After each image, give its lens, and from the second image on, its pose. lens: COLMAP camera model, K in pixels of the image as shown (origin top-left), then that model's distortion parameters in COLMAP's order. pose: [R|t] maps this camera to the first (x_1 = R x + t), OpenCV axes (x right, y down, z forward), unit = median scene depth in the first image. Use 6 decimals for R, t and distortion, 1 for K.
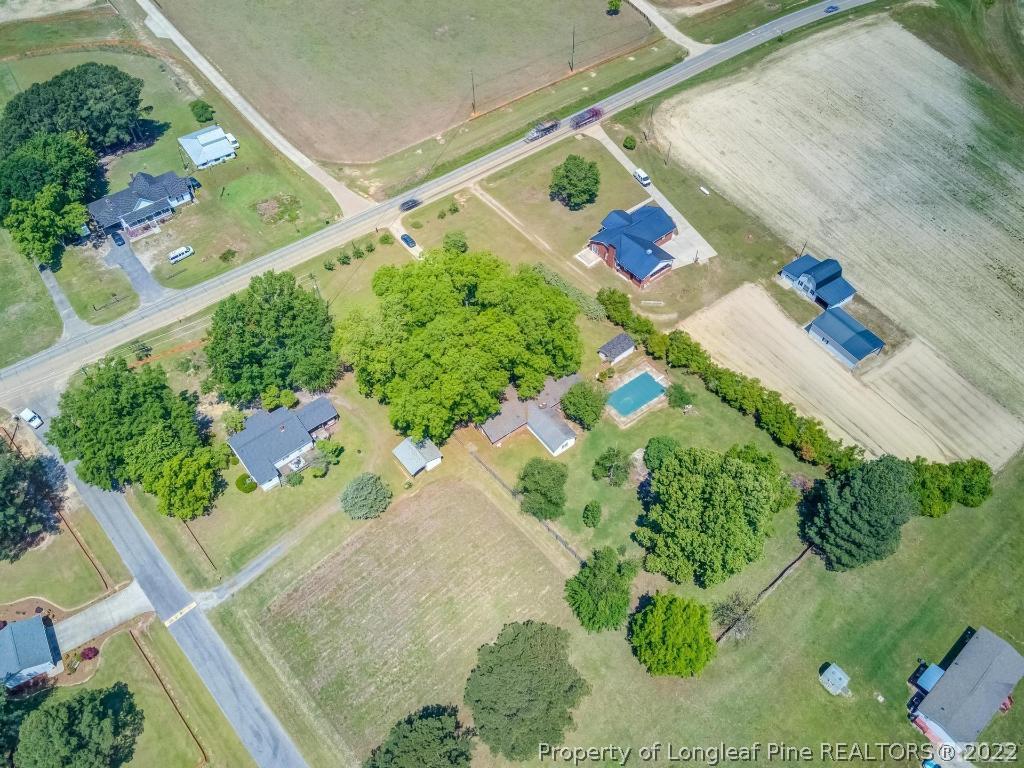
lens RADIAL K [[777.5, 0, 499.7], [0, 777.5, 382.8], [0, 0, 1]] dist [0.110259, -0.211197]
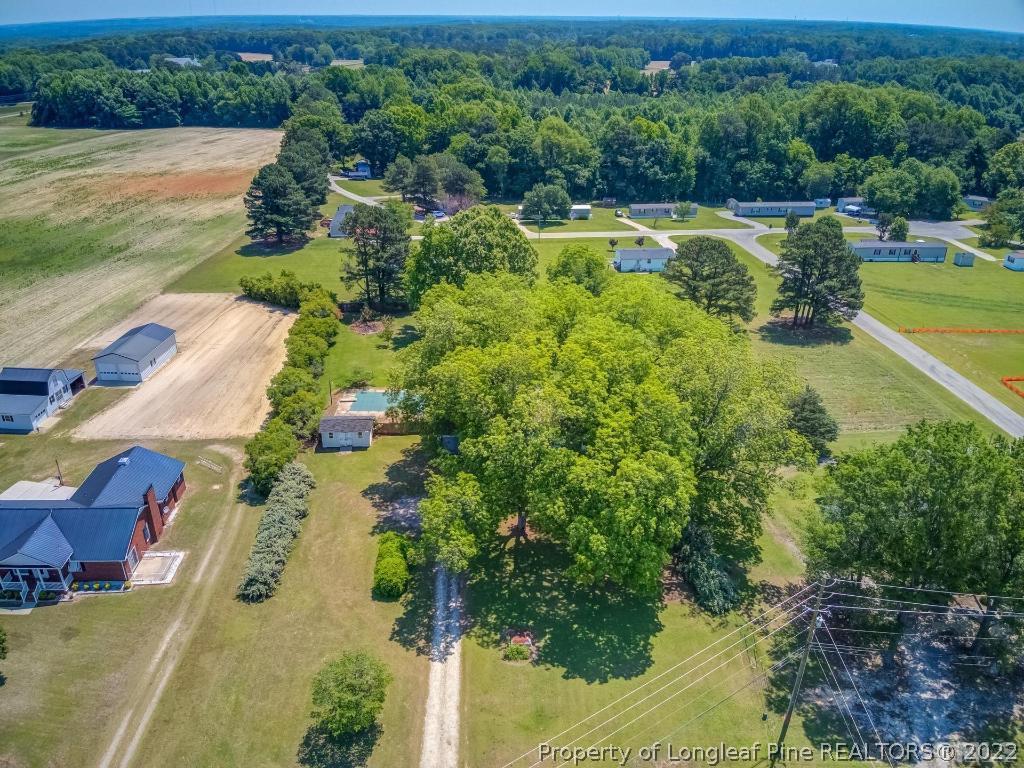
lens RADIAL K [[749.9, 0, 504.1], [0, 749.9, 382.2], [0, 0, 1]] dist [0.075203, -0.170520]
pose [[-0.798996, -0.250398, 0.546724, -0.262049], [0.477570, 0.288266, 0.829958, -0.472251], [-0.365422, 0.924231, -0.110741, 0.915077]]
